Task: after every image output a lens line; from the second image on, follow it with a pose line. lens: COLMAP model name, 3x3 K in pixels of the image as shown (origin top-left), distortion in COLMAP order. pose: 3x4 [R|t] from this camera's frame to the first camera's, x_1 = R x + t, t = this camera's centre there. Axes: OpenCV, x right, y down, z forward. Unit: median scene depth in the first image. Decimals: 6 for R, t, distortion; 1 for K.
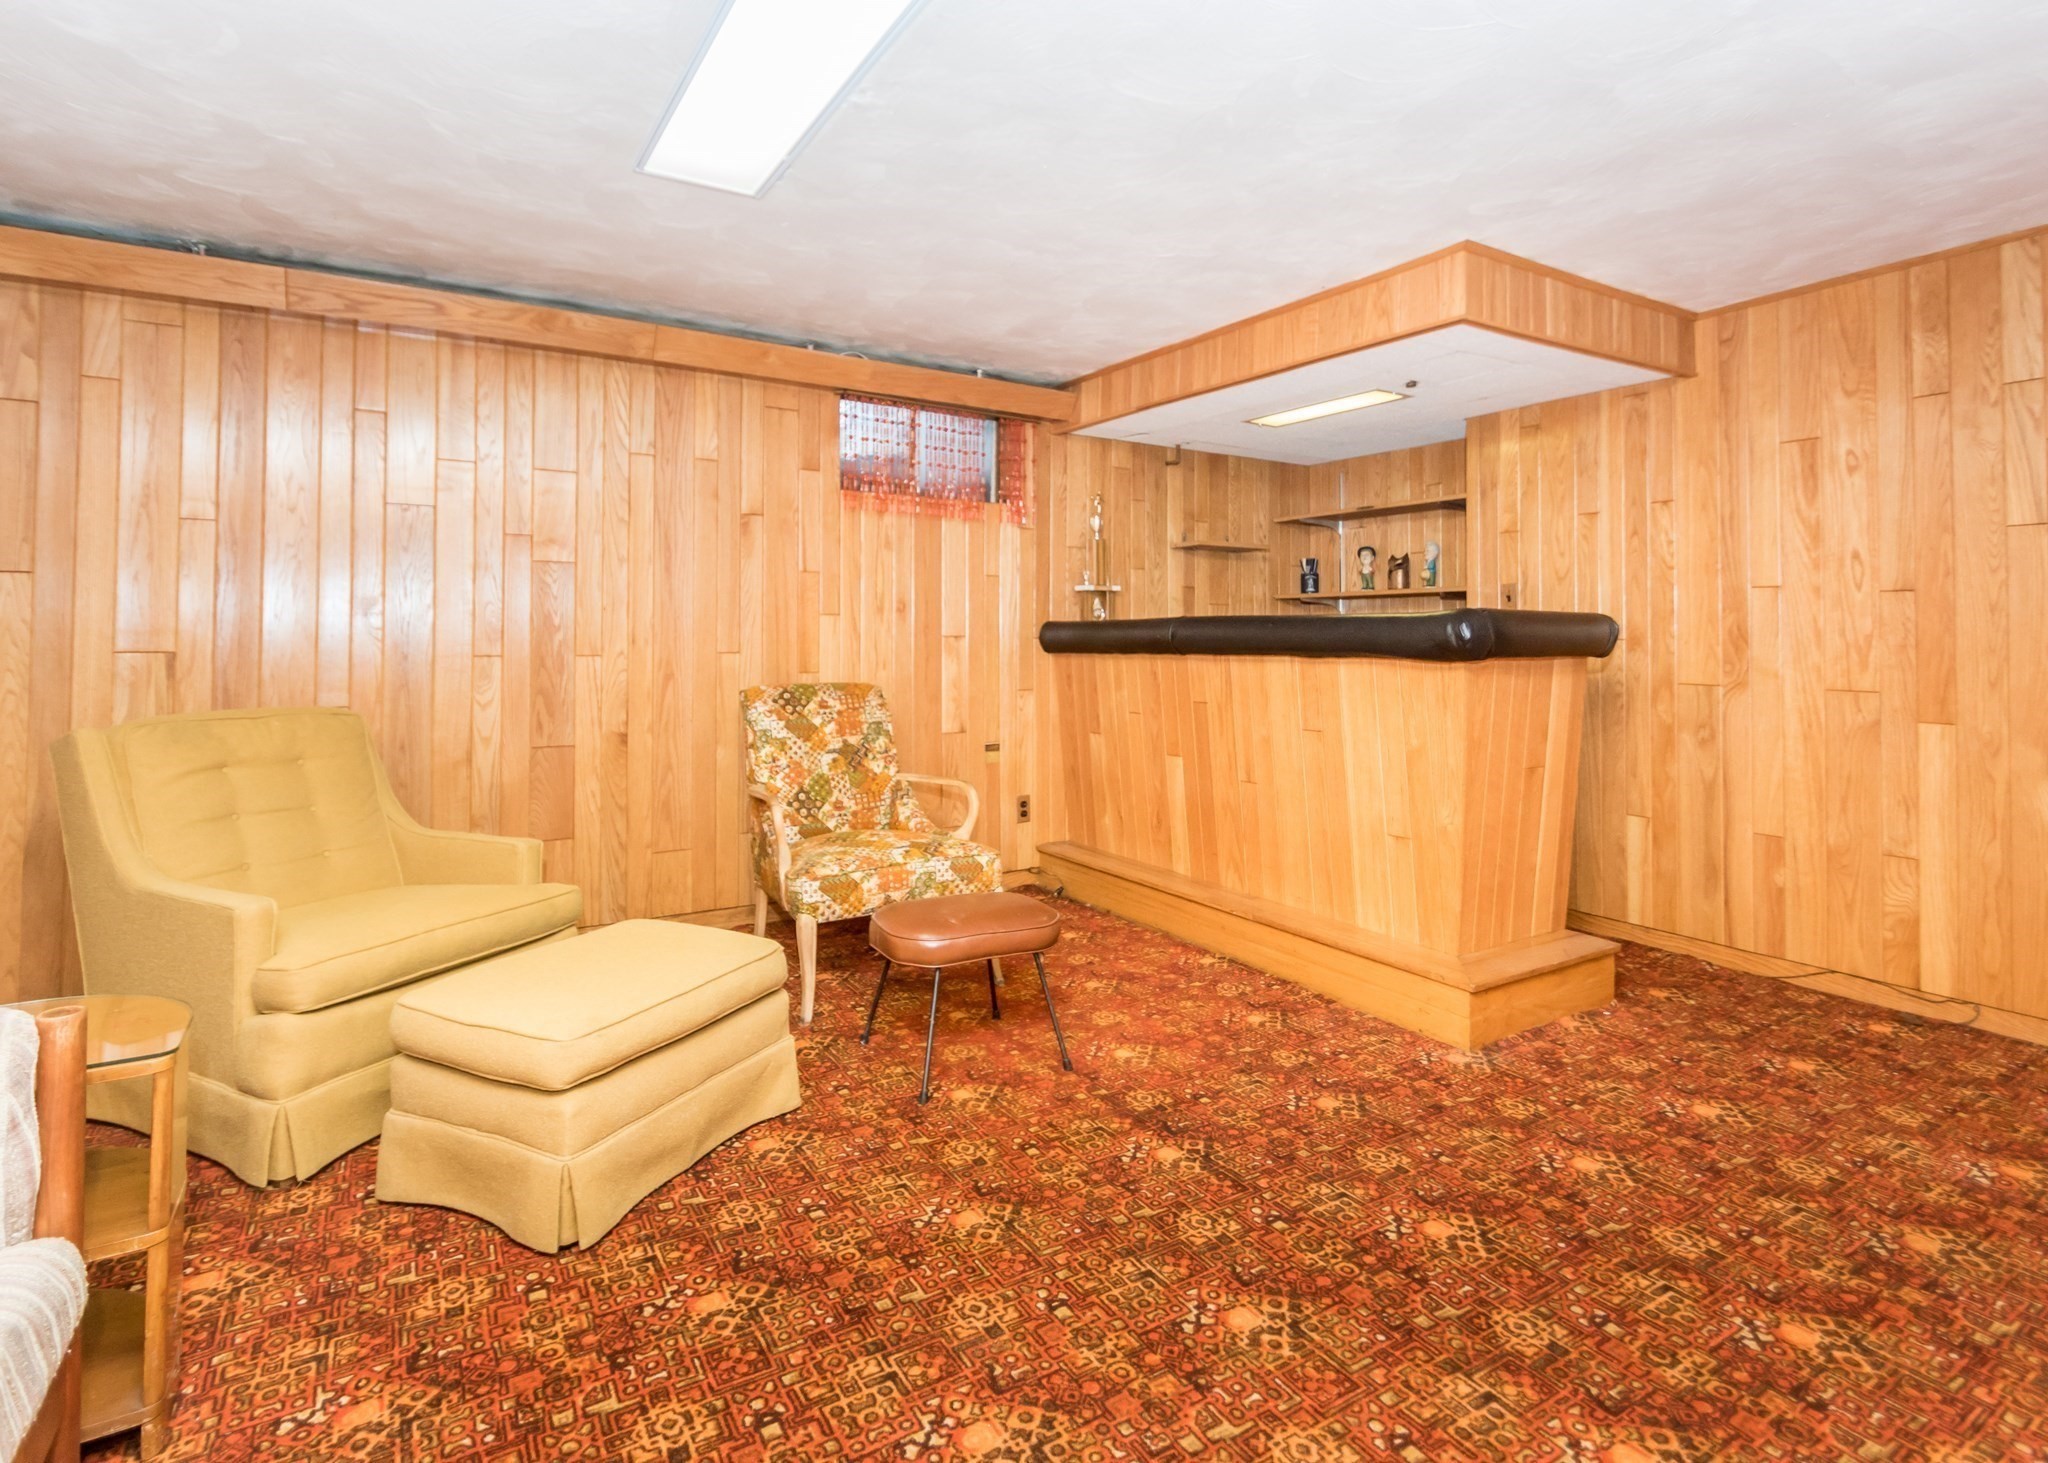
lens RADIAL K [[993.6, 0, 972.5], [0, 993.6, 615.2], [0, 0, 1]] dist [-0.001463, -0.002532]
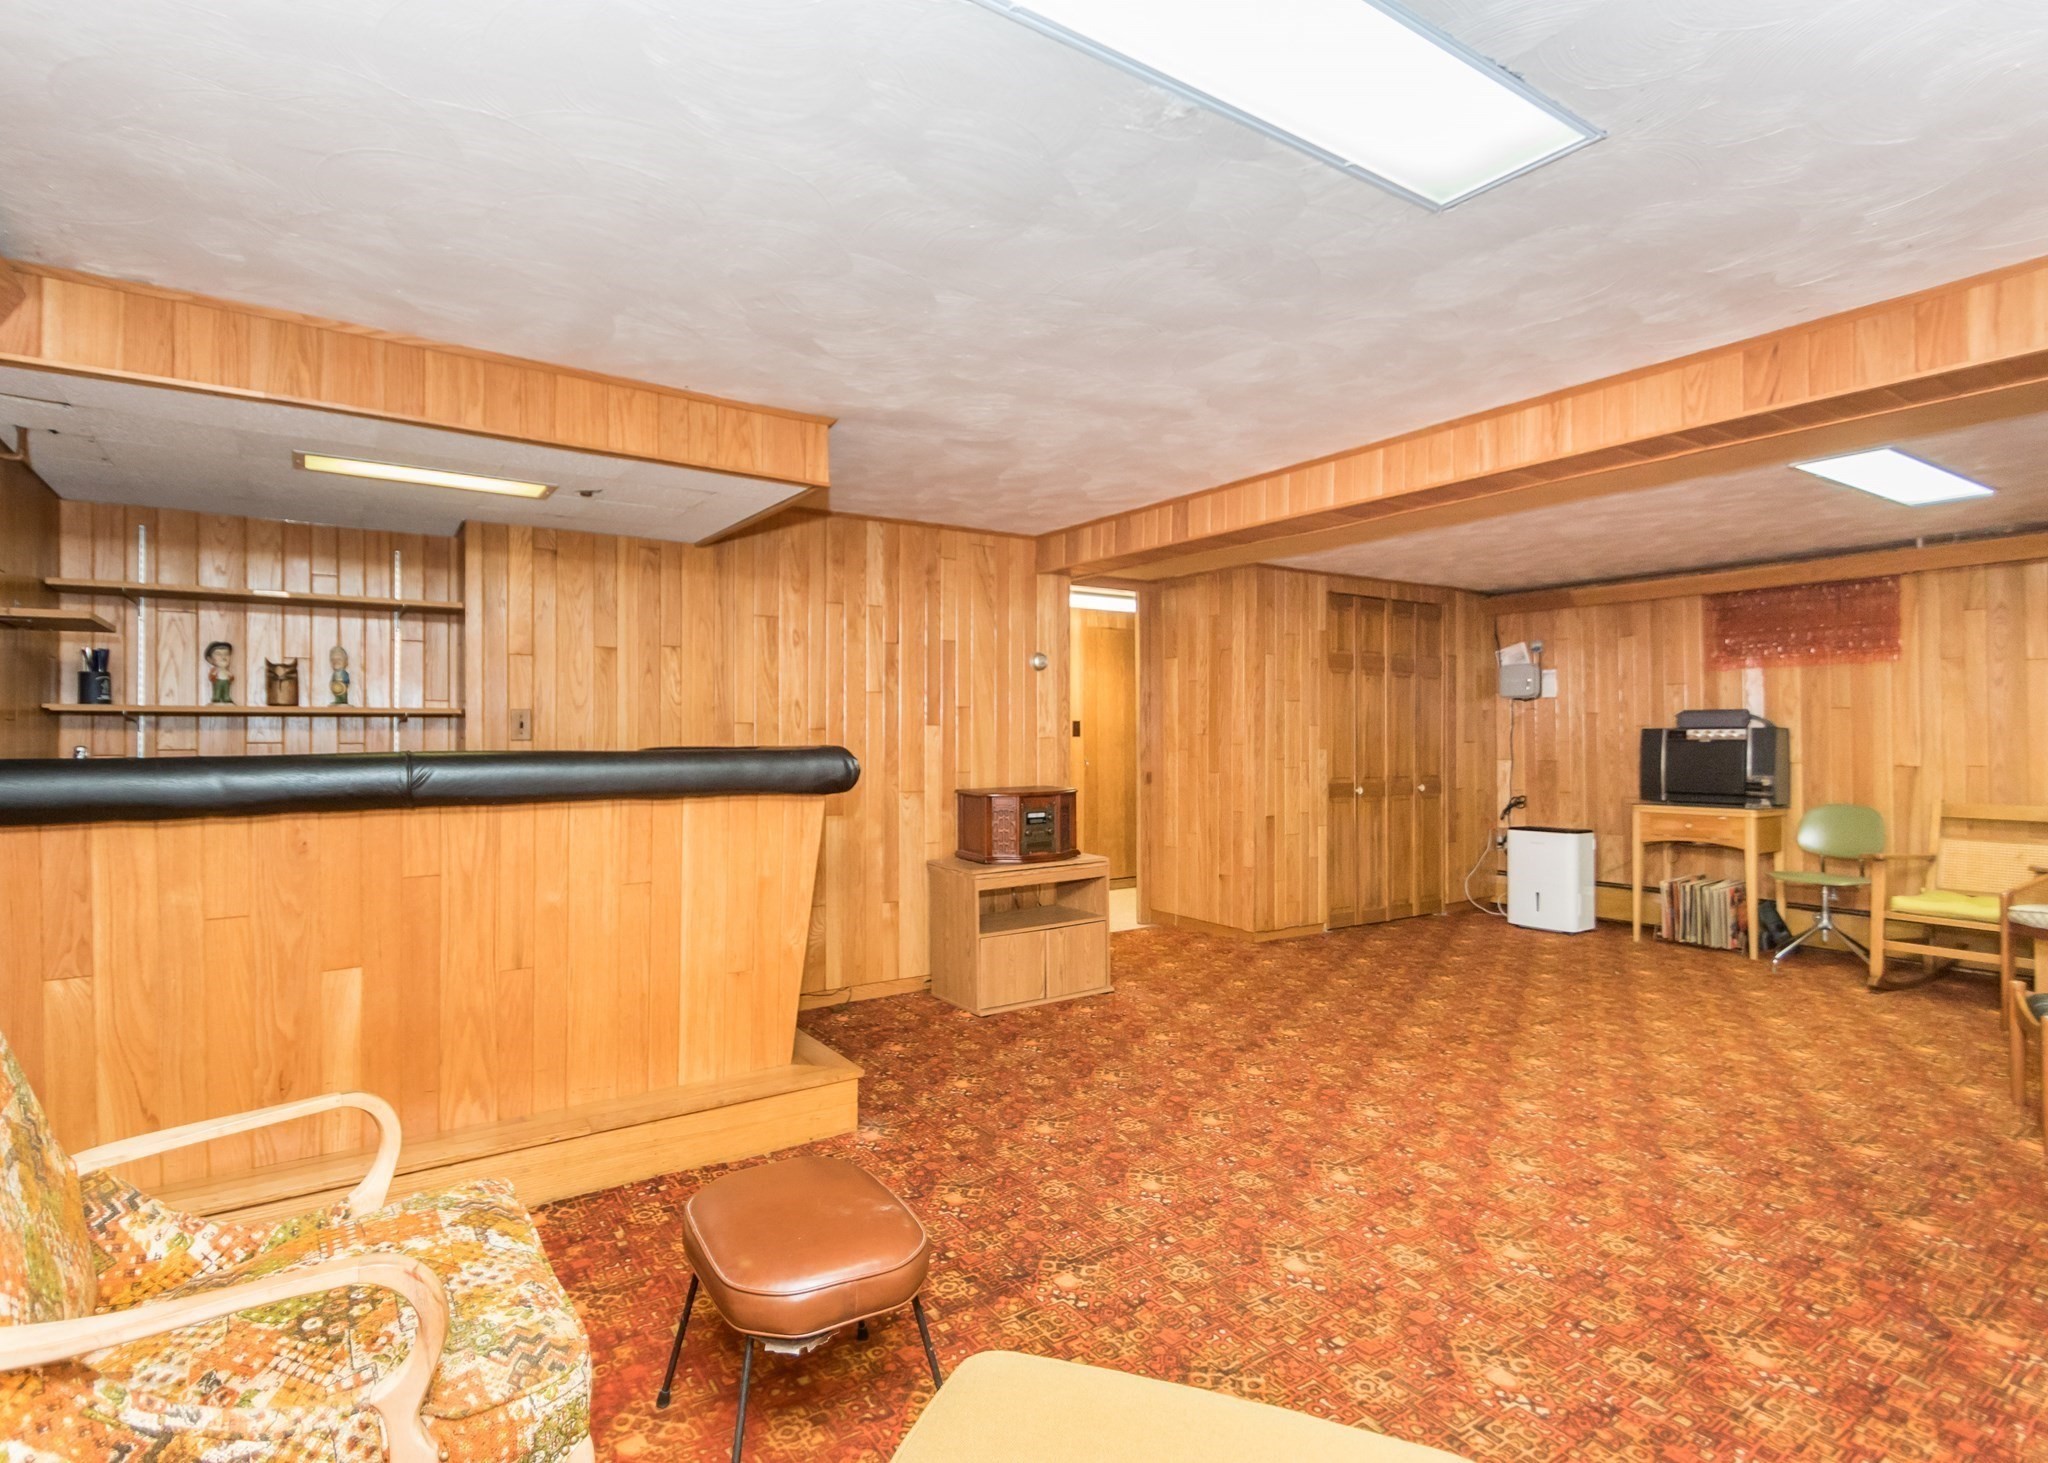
lens RADIAL K [[993.6, 0, 1018.6], [0, 993.6, 732.5], [0, 0, 1]] dist [-0.001463, -0.002532]
pose [[-0.047410, 0.000345, 0.998875, -0.802145], [-0.015879, 0.999873, -0.001099, -0.030450], [-0.998749, -0.015913, -0.047399, 1.054318]]
